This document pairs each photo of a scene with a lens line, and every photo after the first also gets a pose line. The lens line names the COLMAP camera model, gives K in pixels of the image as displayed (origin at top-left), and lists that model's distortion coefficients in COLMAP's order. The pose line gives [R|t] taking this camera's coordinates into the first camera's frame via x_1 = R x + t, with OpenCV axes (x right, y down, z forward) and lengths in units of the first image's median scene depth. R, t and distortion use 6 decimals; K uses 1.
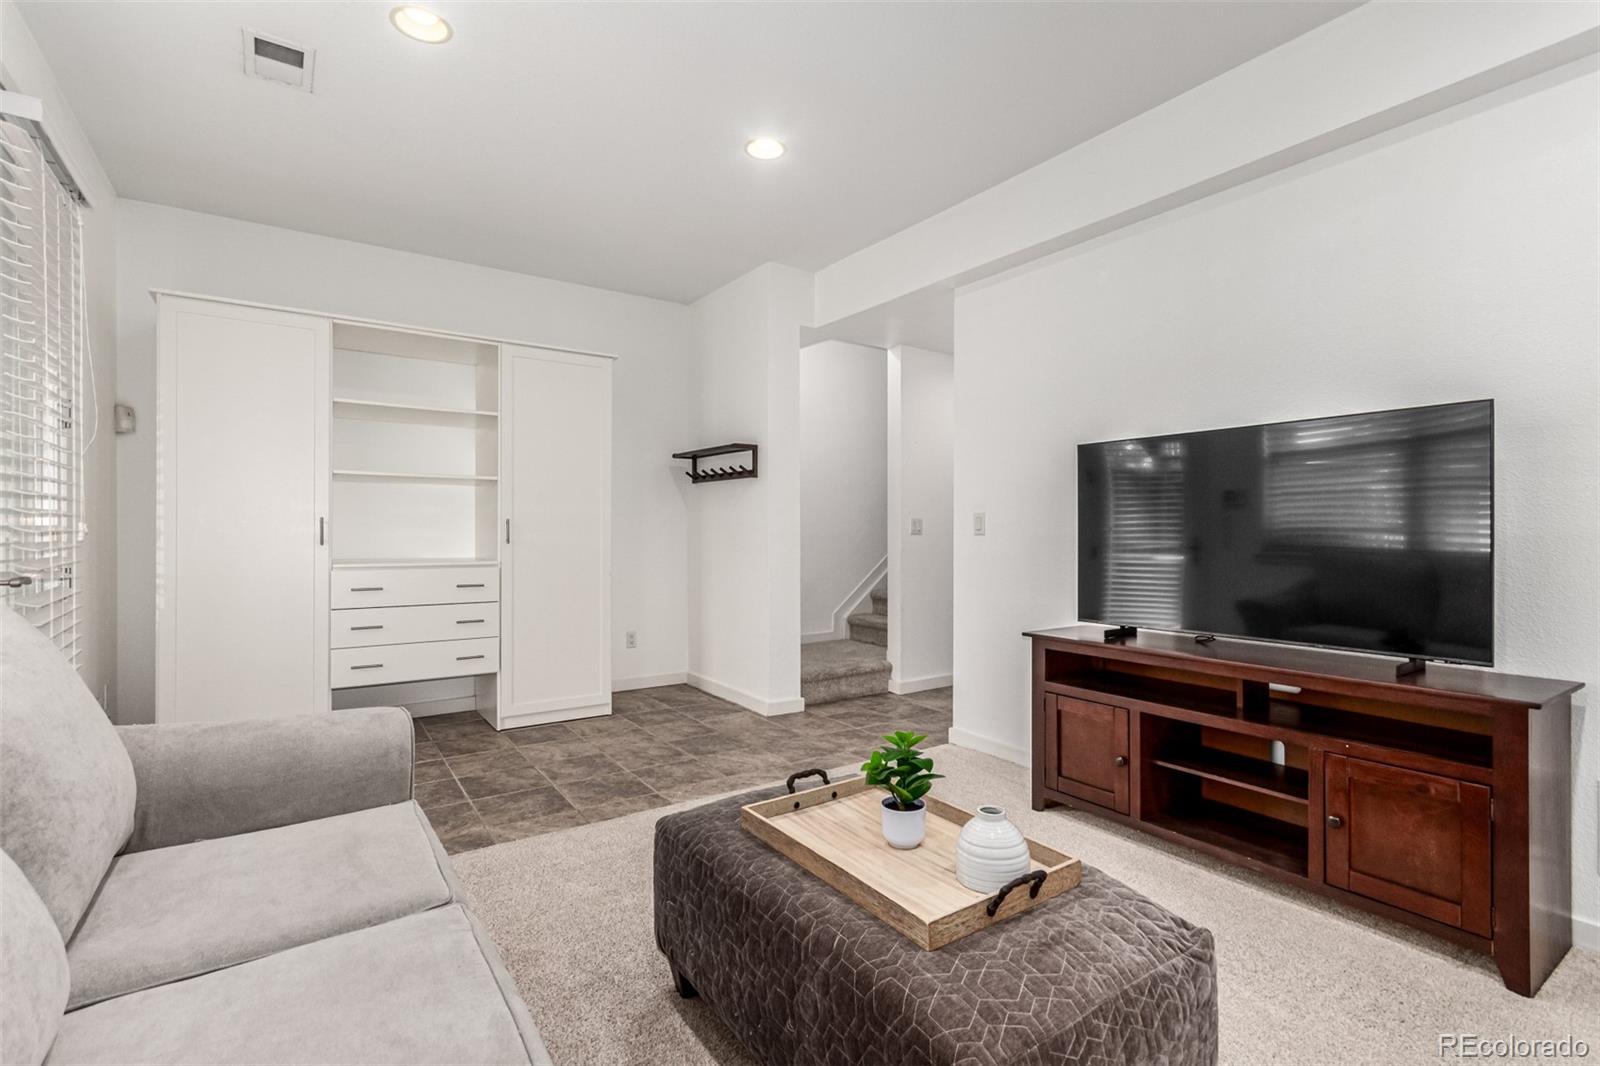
lens RADIAL K [[743.8, 0, 800.5], [0, 743.8, 538.5], [0, 0, 1]] dist [-0.000472, 0.006025]
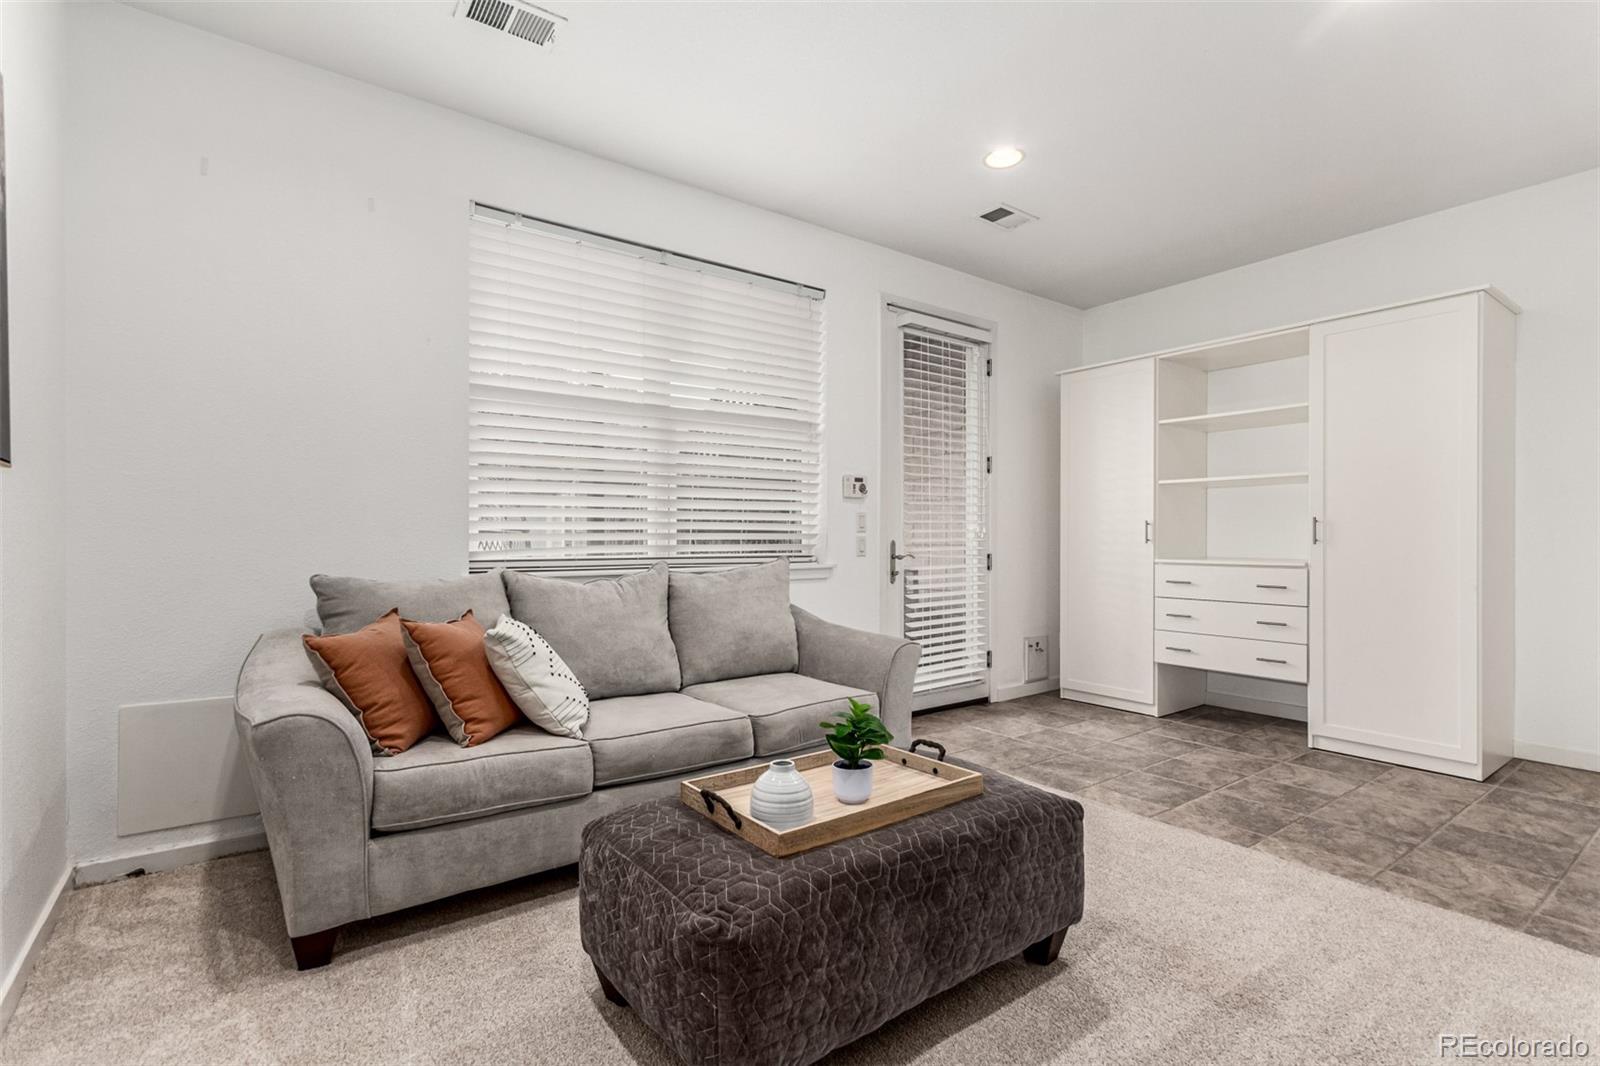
lens RADIAL K [[743.8, 0, 800.5], [0, 743.8, 538.5], [0, 0, 1]] dist [-0.000472, 0.006025]
pose [[0.055599, 0.006754, -0.998430, 0.552198], [-0.004908, 0.999967, 0.006491, -0.004108], [0.998441, 0.004539, 0.055630, 0.361075]]
